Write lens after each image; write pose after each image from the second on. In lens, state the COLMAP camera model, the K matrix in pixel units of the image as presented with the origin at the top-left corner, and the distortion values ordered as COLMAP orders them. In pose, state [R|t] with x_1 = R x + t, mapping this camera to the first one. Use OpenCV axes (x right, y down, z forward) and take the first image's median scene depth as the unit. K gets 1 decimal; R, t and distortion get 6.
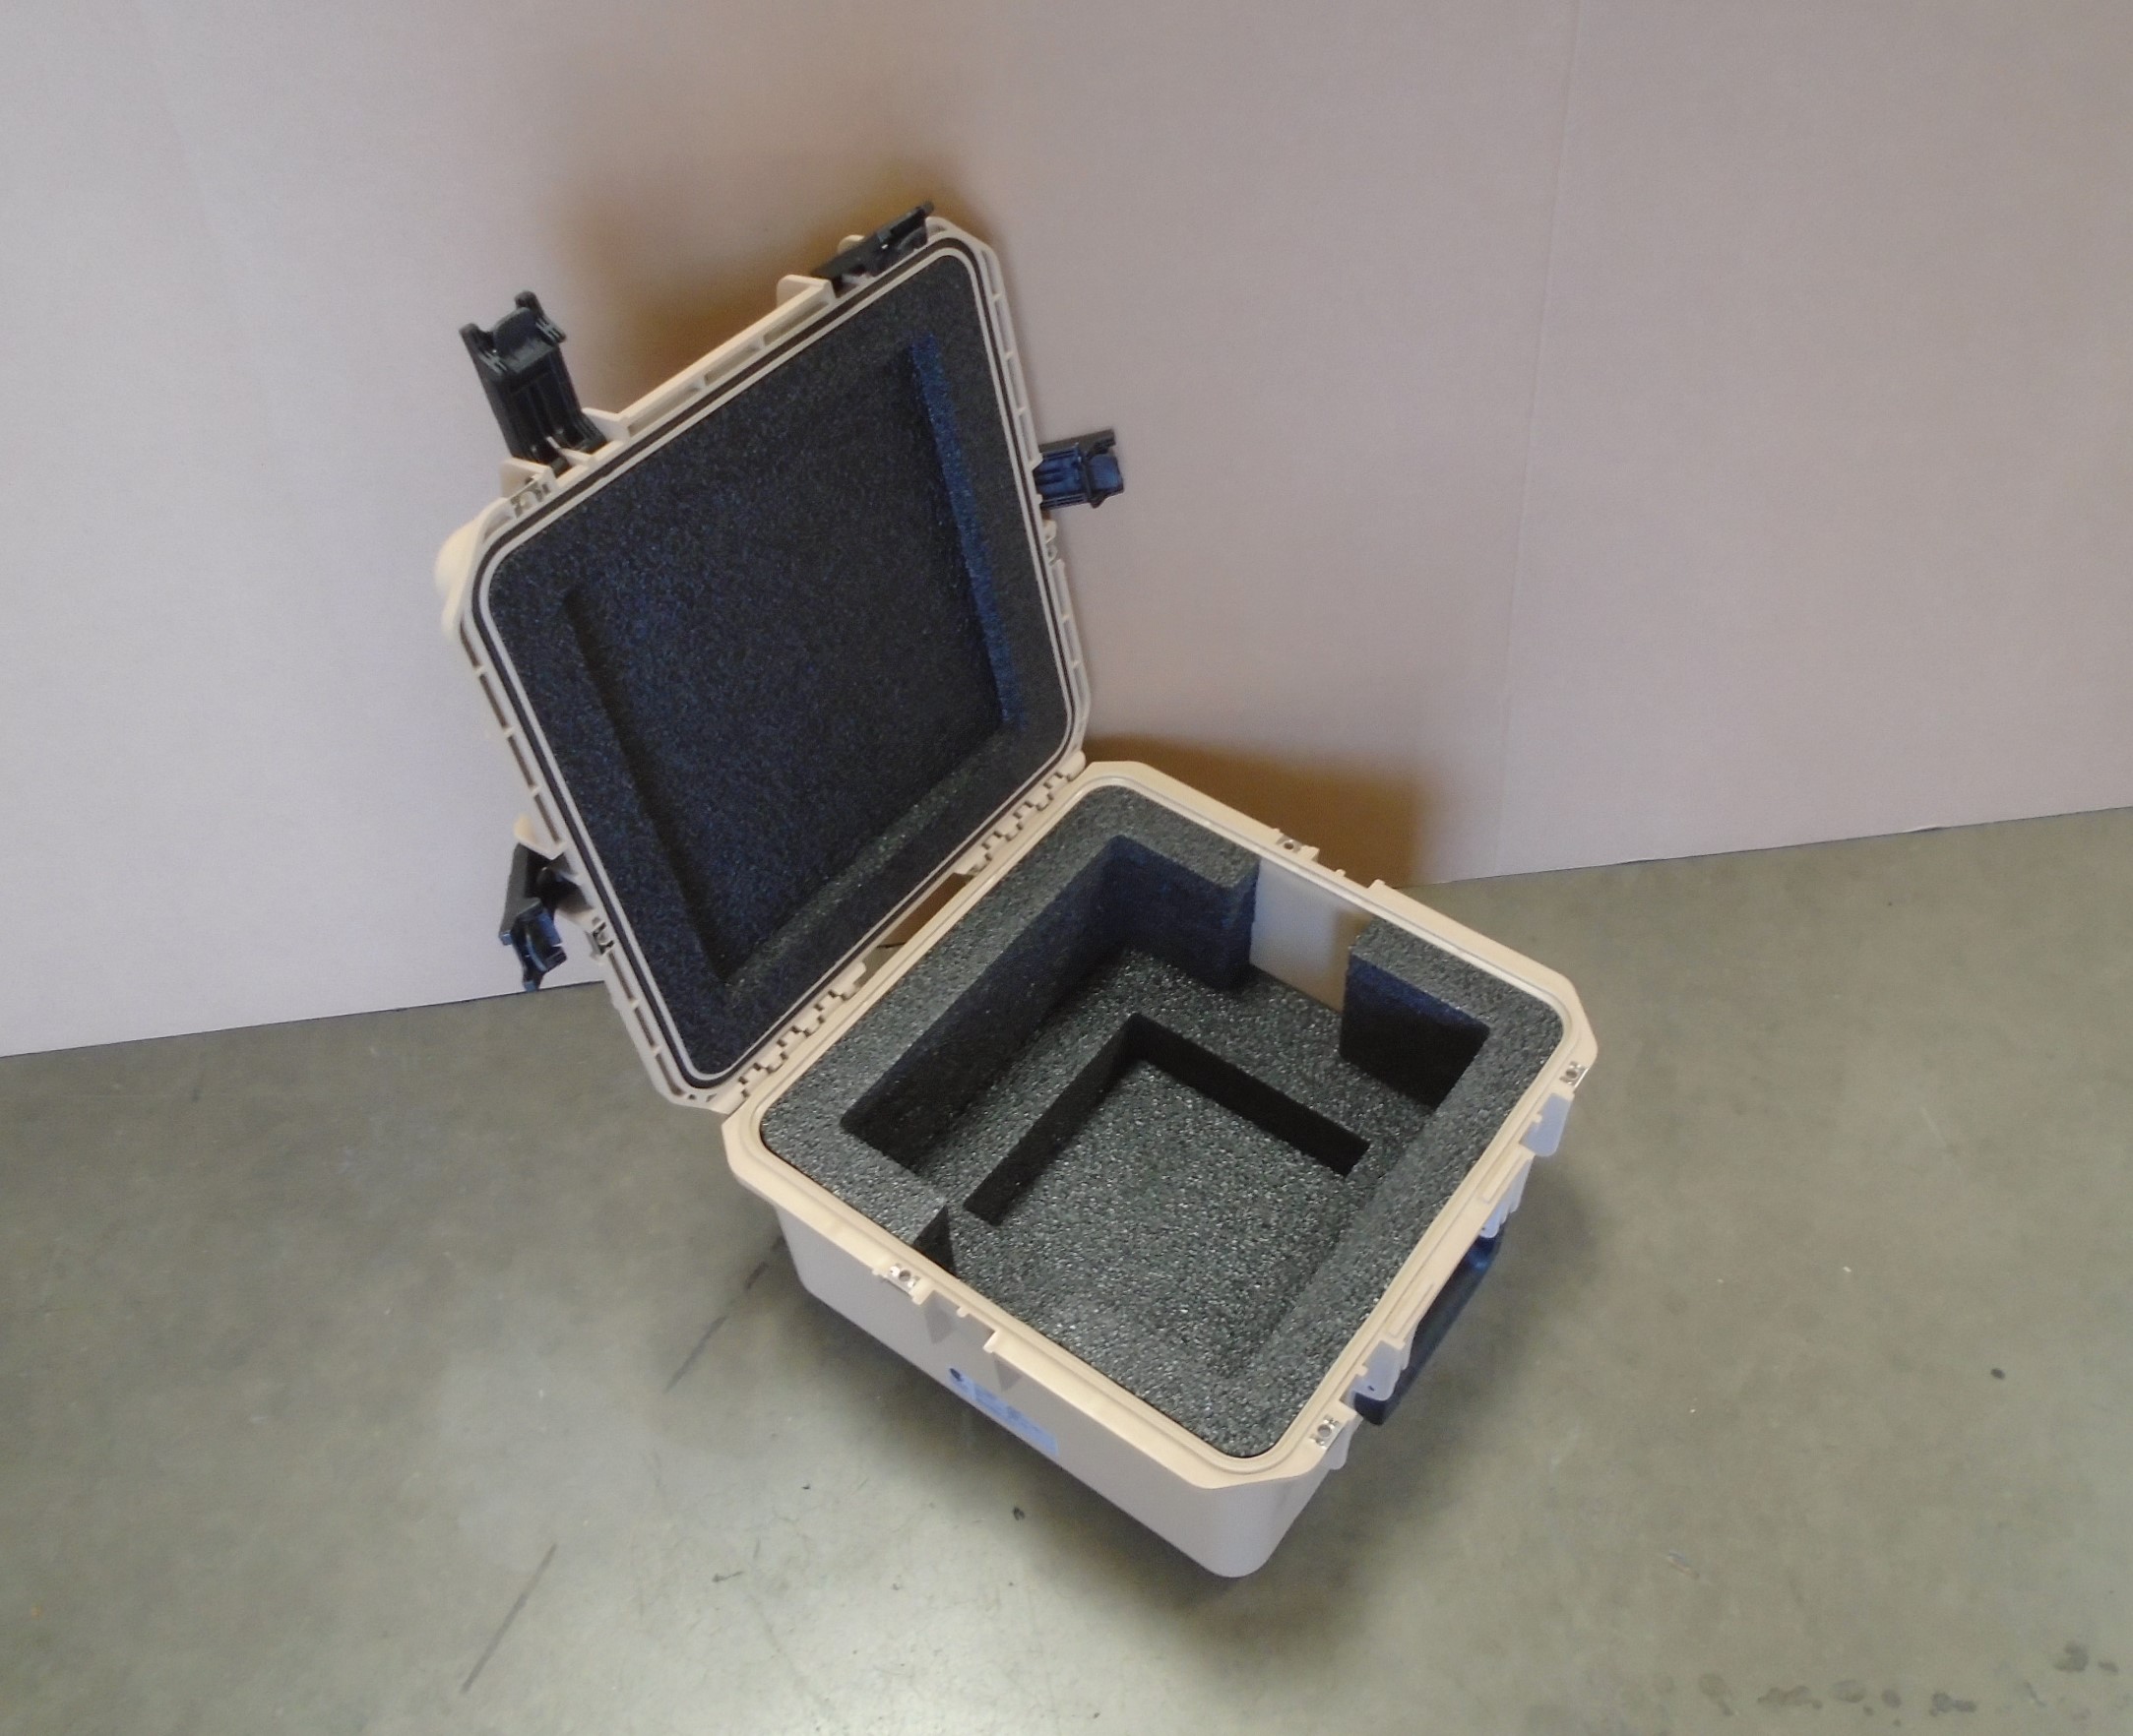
lens RADIAL K [[1906.6, 0, 1134.7], [0, 1906.6, 794.8], [0, 0, 1]] dist [-0.049998, 0.000278]
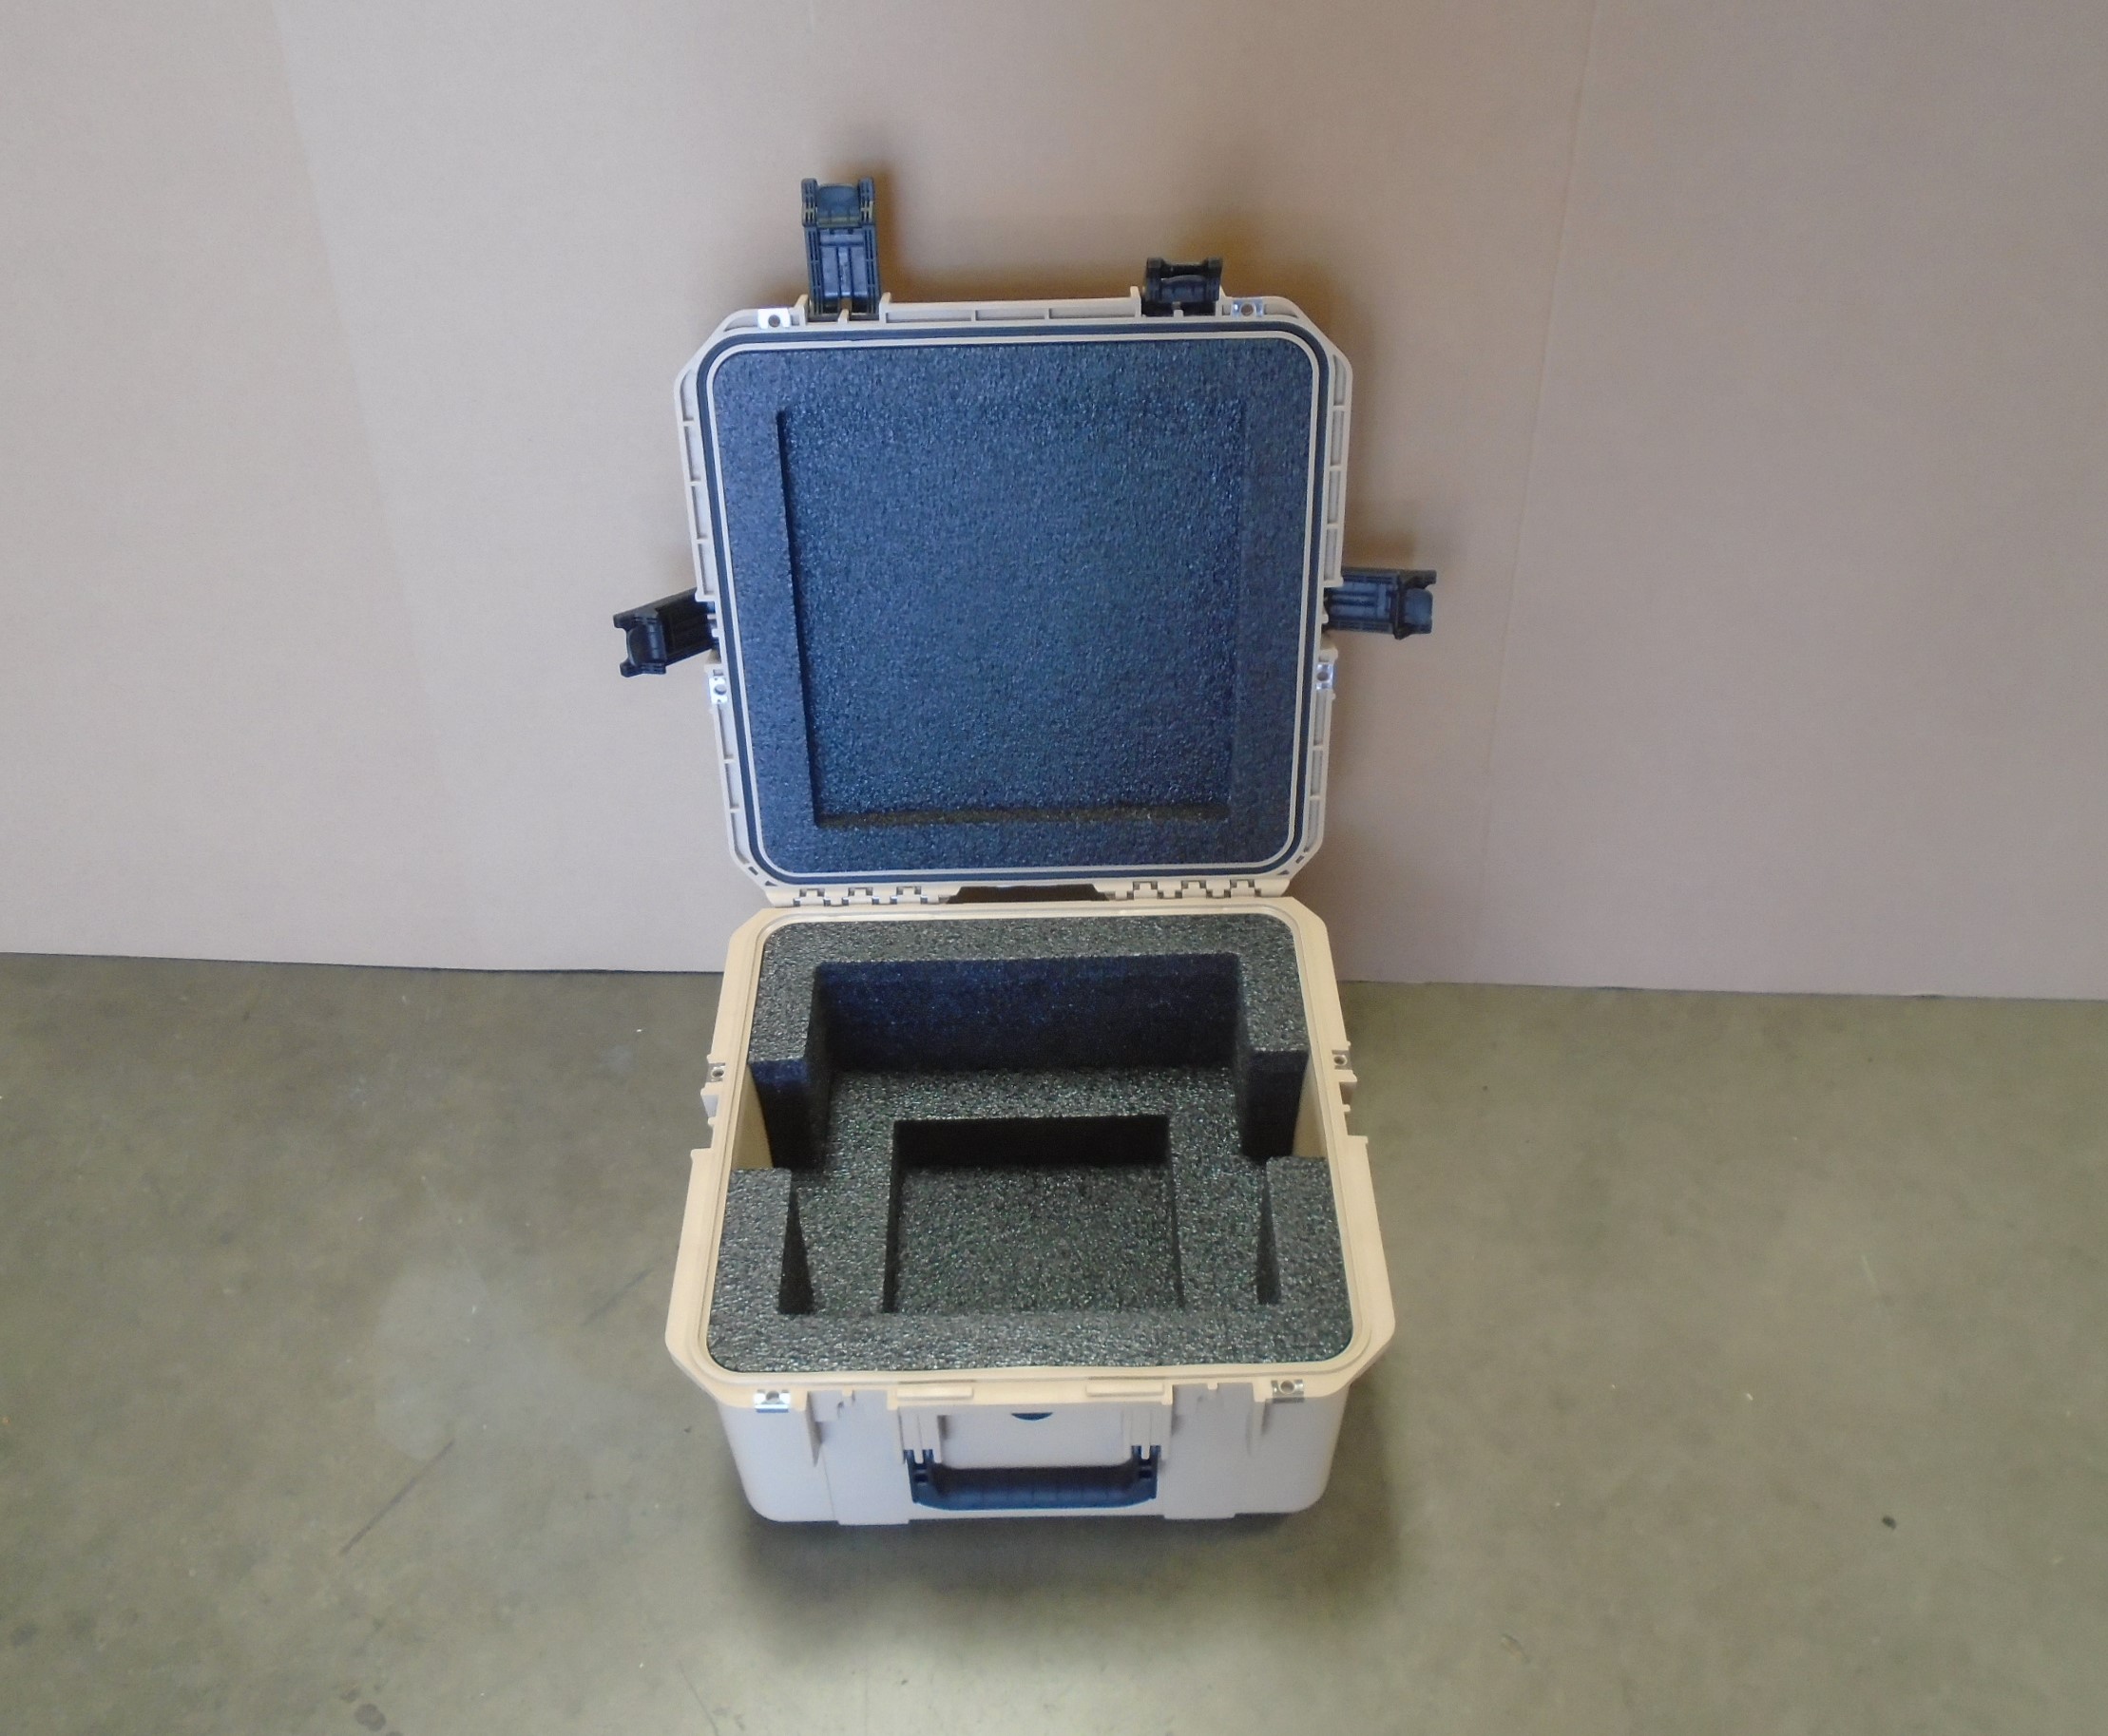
lens RADIAL K [[1877.4, 0, 1054.0], [0, 1877.4, 868.0], [0, 0, 1]] dist [0.002143, -0.001260]
pose [[0.592944, 0.531616, -0.604816, 0.530341], [-0.572167, 0.806656, 0.148092, -0.111918], [0.566607, 0.258245, 0.782475, 0.167160]]
